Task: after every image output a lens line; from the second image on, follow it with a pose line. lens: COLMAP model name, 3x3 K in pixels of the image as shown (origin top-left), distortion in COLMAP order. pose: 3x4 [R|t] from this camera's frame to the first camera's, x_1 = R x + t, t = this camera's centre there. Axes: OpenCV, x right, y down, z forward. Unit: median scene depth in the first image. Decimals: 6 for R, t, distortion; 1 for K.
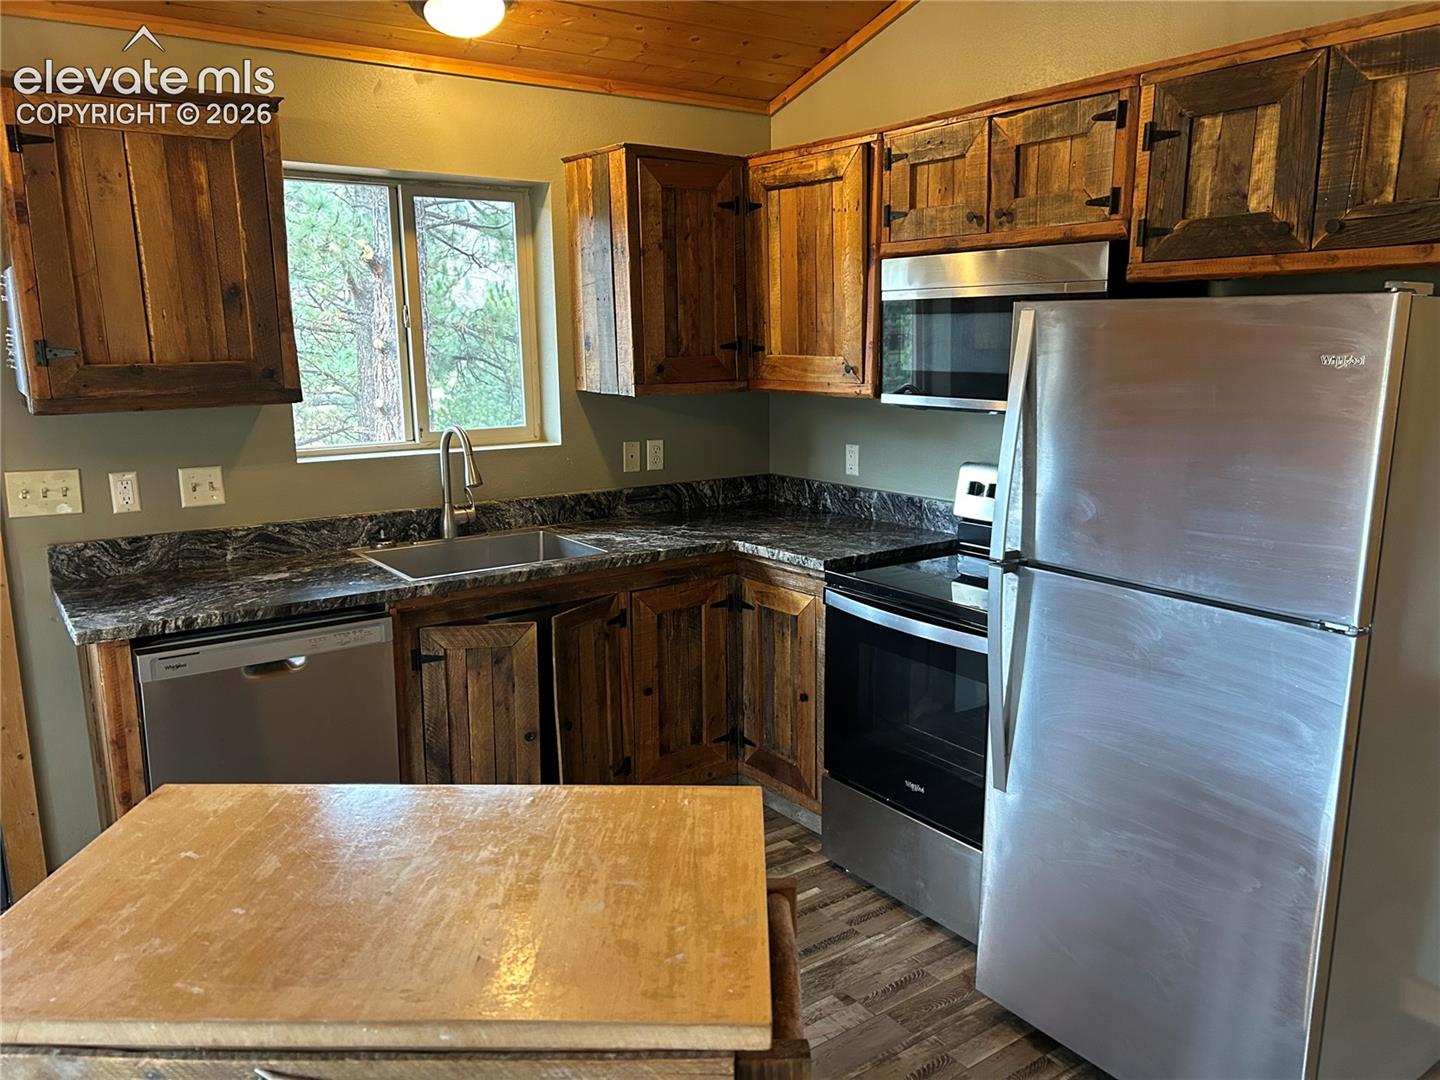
lens RADIAL K [[1081.9, 0, 691.1], [0, 1081.9, 543.8], [0, 0, 1]] dist [0.060421, -0.058152]
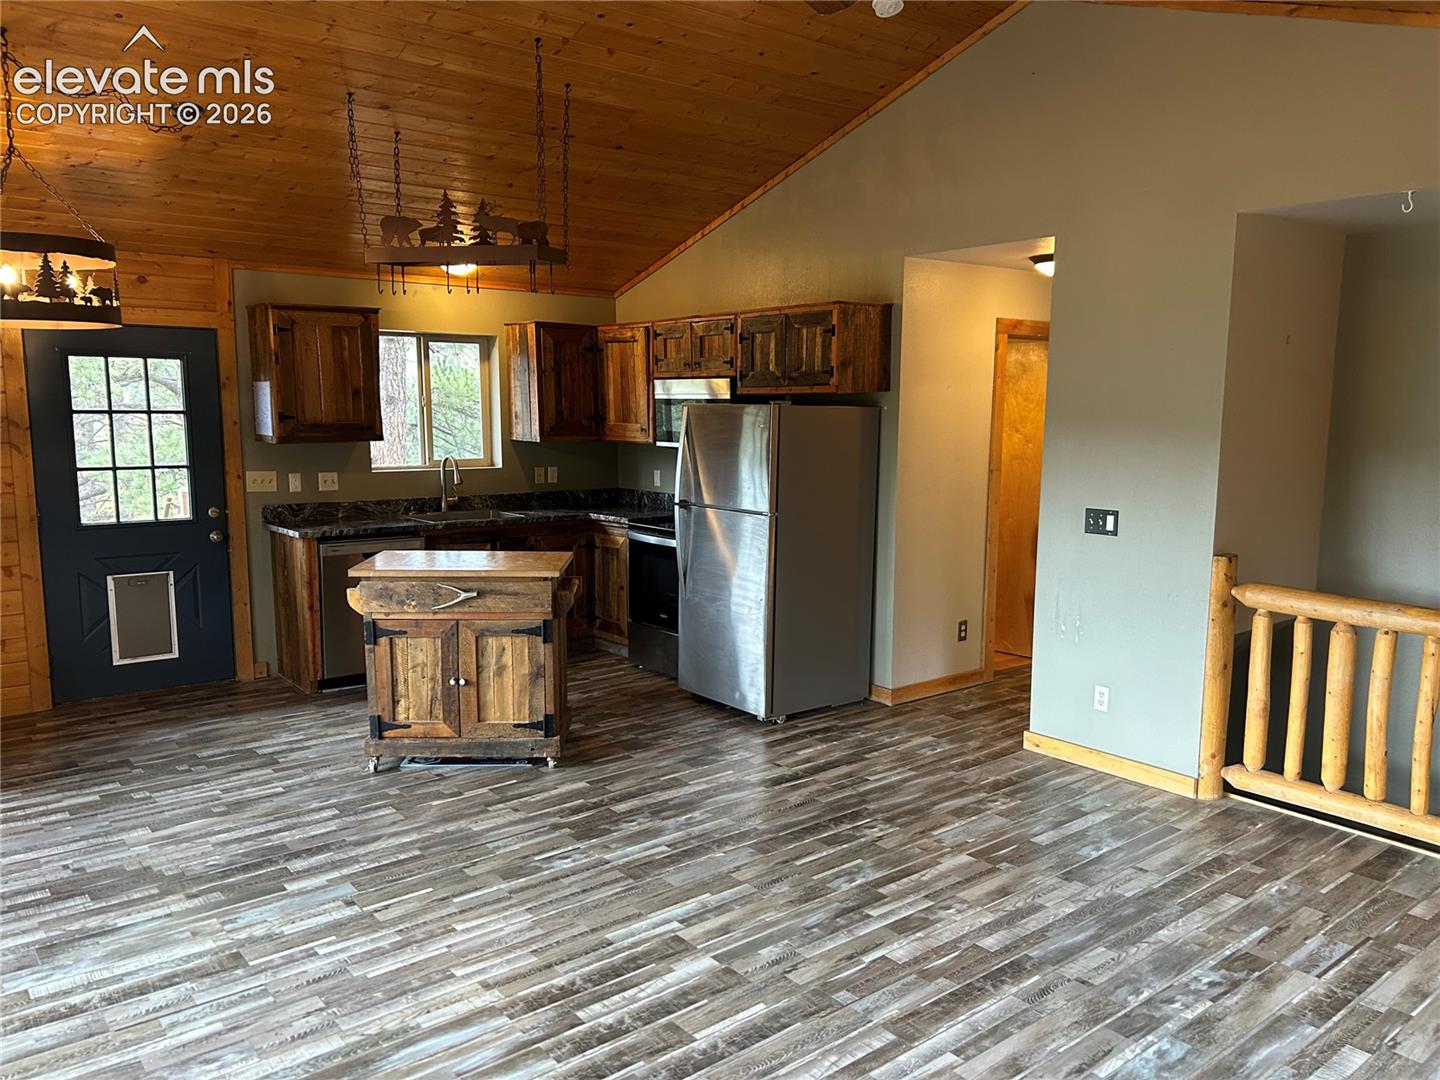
lens RADIAL K [[1081.9, 0, 718.8], [0, 1081.9, 547.5], [0, 0, 1]] dist [0.060421, -0.058152]
pose [[0.996455, 0.001527, 0.084109, 0.115657], [0.003802, 0.997995, -0.063171, 0.196747], [-0.084037, 0.063267, 0.994452, -1.067384]]
